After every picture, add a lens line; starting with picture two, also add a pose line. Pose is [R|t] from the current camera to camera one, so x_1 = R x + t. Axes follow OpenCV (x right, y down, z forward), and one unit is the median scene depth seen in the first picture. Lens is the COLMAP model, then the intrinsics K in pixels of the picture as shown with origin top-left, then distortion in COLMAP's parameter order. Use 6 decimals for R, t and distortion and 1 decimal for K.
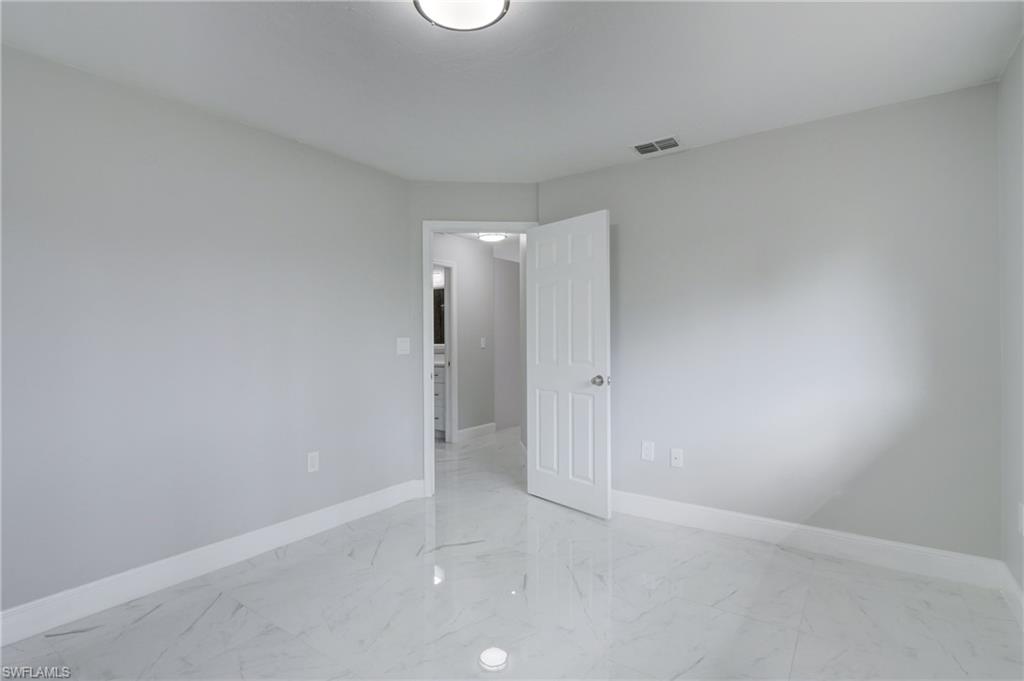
lens RADIAL K [[491.1, 0, 509.5], [0, 491.1, 341.3], [0, 0, 1]] dist [-0.006854, -0.007623]
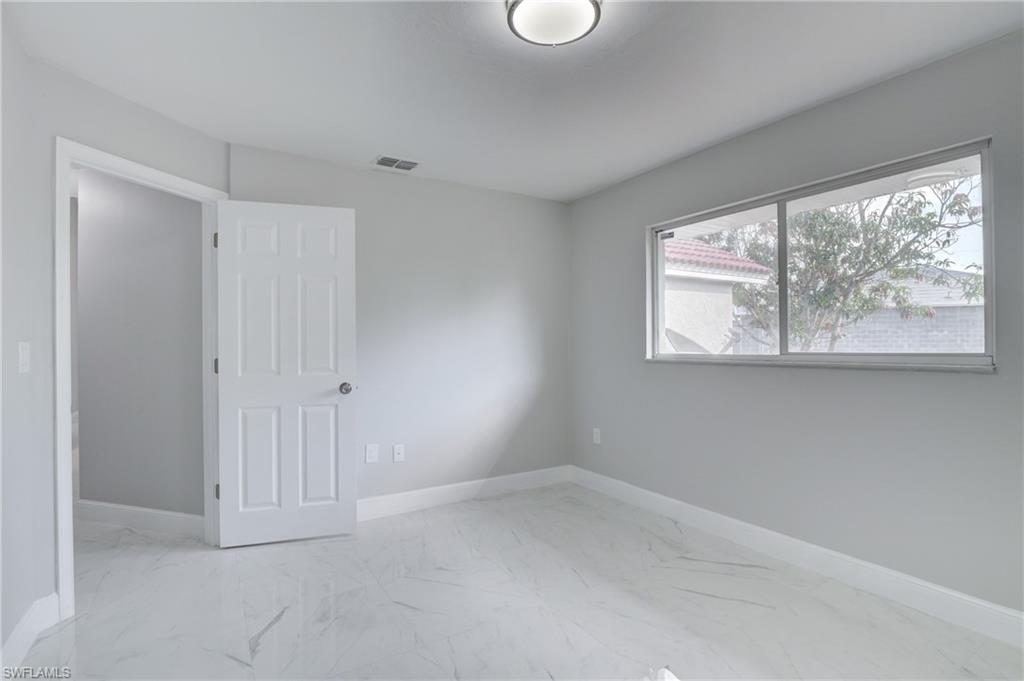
lens RADIAL K [[491.1, 0, 509.5], [0, 491.1, 341.3], [0, 0, 1]] dist [-0.006854, -0.007623]
pose [[0.393231, 0.002452, 0.919437, -0.555118], [0.011441, 0.999906, -0.007560, 0.001030], [-0.919369, 0.013491, 0.393166, 0.337231]]
